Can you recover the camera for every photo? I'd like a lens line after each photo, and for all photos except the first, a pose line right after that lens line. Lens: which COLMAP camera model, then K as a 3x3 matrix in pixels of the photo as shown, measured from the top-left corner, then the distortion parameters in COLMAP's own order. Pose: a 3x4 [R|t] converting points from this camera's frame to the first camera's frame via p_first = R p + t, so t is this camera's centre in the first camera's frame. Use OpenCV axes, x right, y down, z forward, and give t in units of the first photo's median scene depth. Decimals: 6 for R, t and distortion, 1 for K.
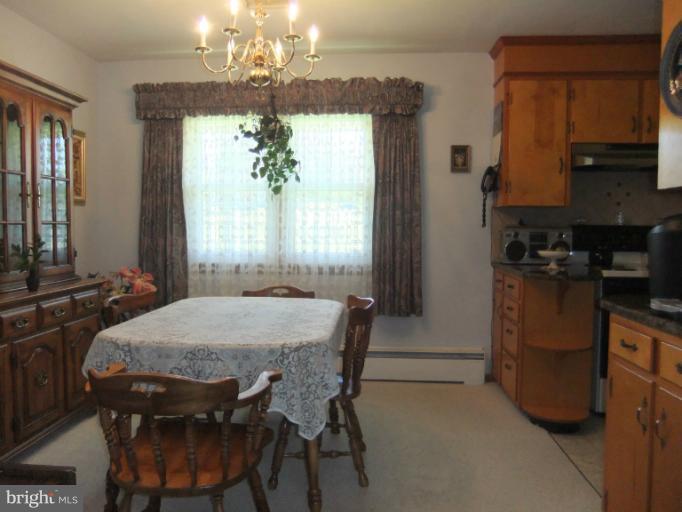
lens RADIAL K [[515.0, 0, 339.2], [0, 515.0, 252.5], [0, 0, 1]] dist [-0.075889, 0.050361]
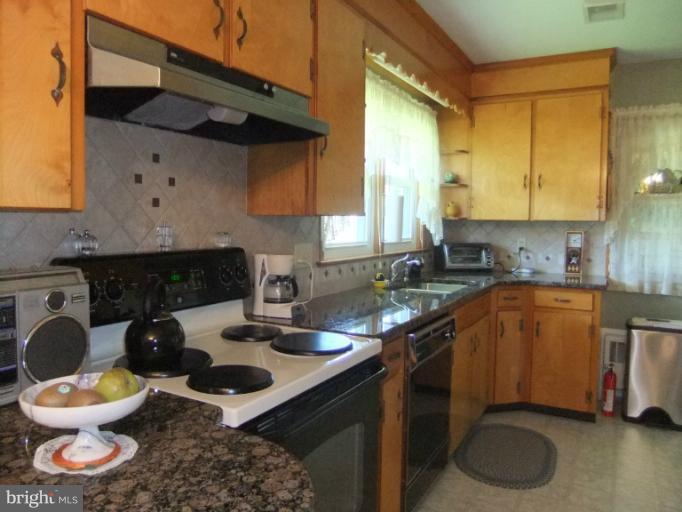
lens RADIAL K [[515.0, 0, 339.2], [0, 515.0, 252.5], [0, 0, 1]] dist [-0.075889, 0.050361]
pose [[0.416687, -0.062372, 0.906908, 0.228907], [0.038548, 0.997958, 0.050923, -0.074533], [-0.908232, 0.013741, 0.418241, 0.722708]]
